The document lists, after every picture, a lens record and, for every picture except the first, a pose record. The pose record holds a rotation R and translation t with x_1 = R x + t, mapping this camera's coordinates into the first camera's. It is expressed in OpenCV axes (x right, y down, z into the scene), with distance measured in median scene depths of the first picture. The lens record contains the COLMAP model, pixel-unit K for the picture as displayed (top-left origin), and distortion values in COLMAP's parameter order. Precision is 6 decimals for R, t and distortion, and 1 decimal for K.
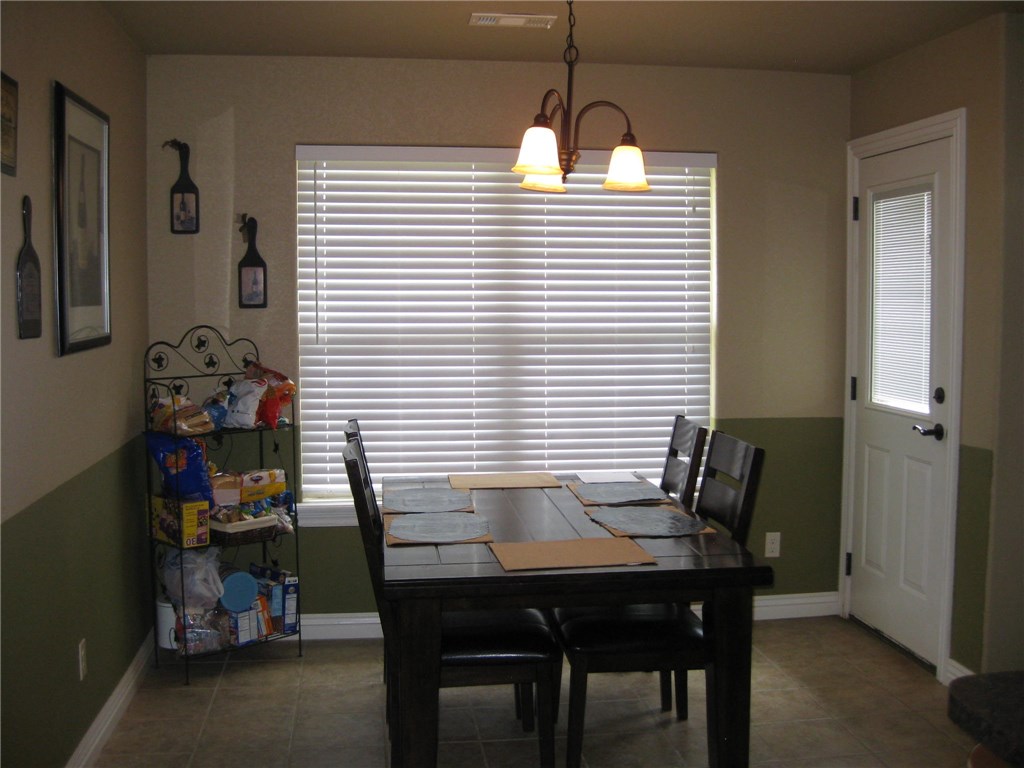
lens RADIAL K [[1125.6, 0, 522.7], [0, 1125.6, 376.0], [0, 0, 1]] dist [-0.186155, 0.153646]
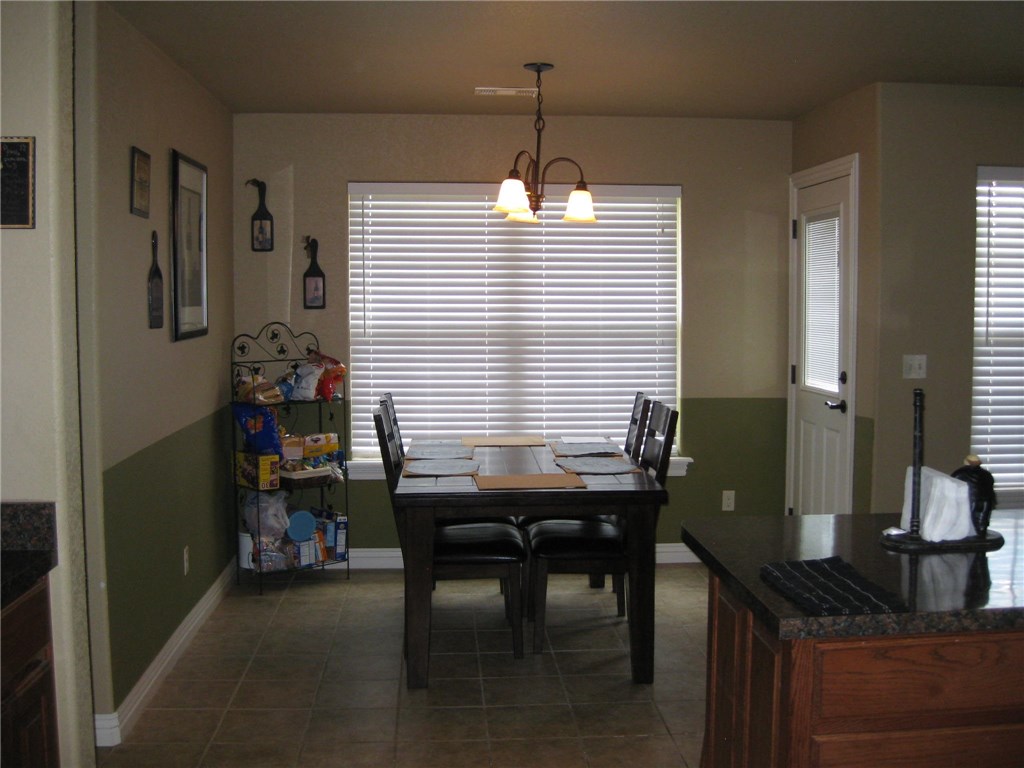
lens RADIAL K [[1125.6, 0, 522.7], [0, 1125.6, 376.0], [0, 0, 1]] dist [-0.186155, 0.153646]
pose [[0.997793, 0.004966, -0.066221, 0.087472], [-0.005186, 0.999982, -0.003146, 0.020284], [0.066204, 0.003482, 0.997800, -0.286106]]
